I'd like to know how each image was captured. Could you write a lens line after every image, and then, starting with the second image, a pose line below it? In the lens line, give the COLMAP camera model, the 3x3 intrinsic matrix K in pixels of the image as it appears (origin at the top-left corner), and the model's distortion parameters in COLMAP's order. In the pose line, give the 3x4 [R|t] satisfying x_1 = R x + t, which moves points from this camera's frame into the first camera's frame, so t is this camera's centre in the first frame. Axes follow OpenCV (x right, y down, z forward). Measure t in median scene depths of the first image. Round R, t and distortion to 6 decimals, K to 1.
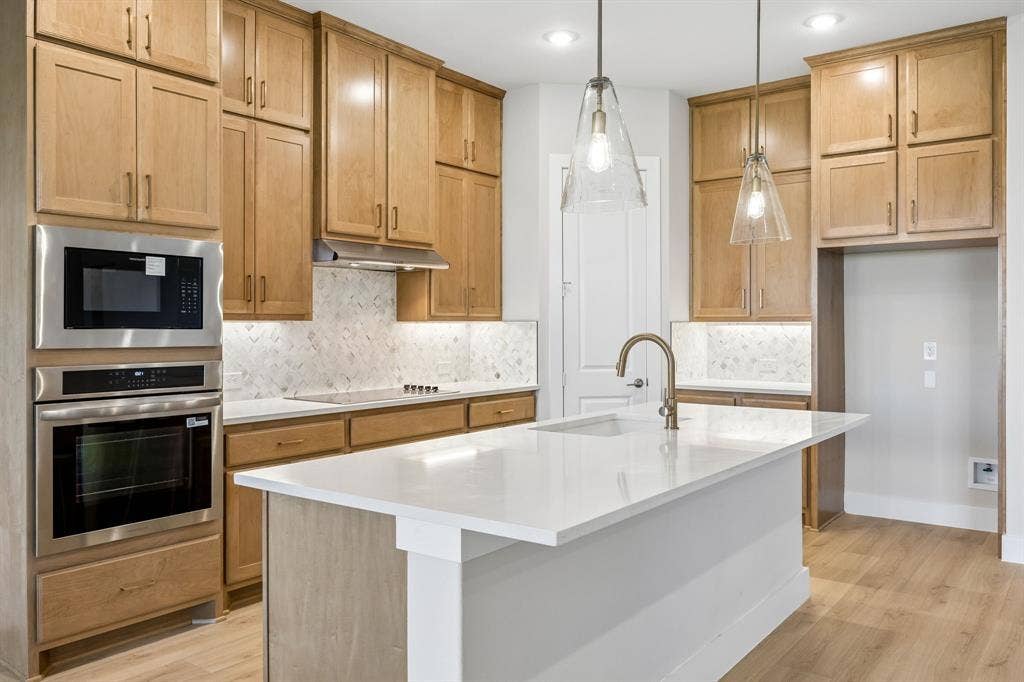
lens RADIAL K [[778.4, 0, 510.5], [0, 778.4, 338.9], [0, 0, 1]] dist [-0.004685, -0.013536]
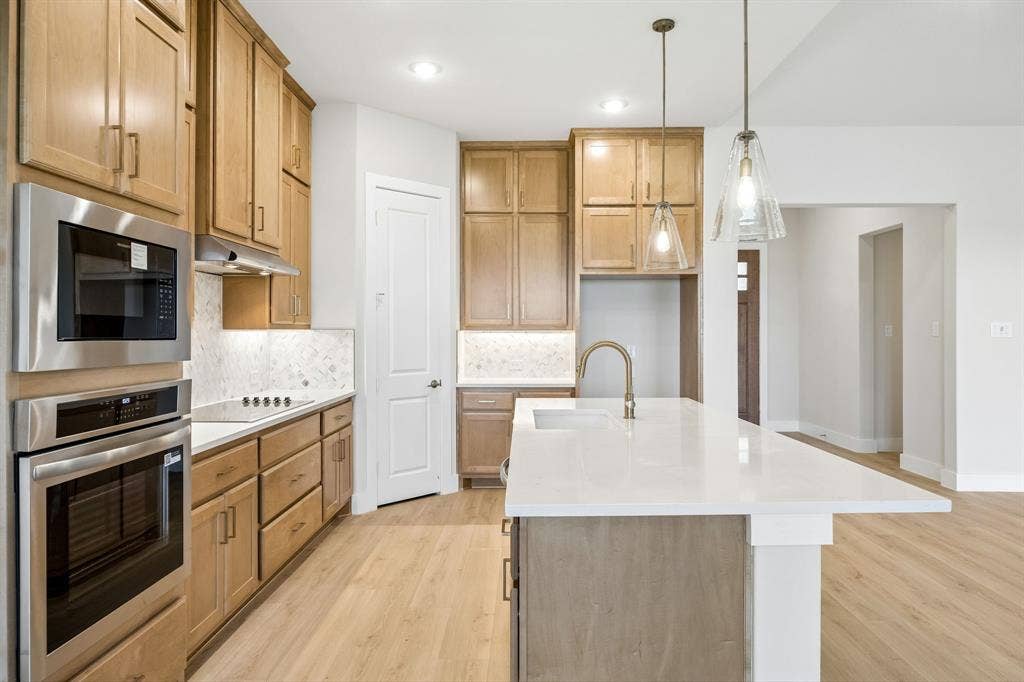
lens RADIAL K [[657.0, 0, 513.9], [0, 657.0, 335.7], [0, 0, 1]] dist [-0.006245, -0.008952]
pose [[0.797129, -0.003189, 0.603801, -0.391652], [0.010368, 0.999911, -0.008407, -0.005507], [-0.603720, 0.012962, 0.797091, 0.197981]]
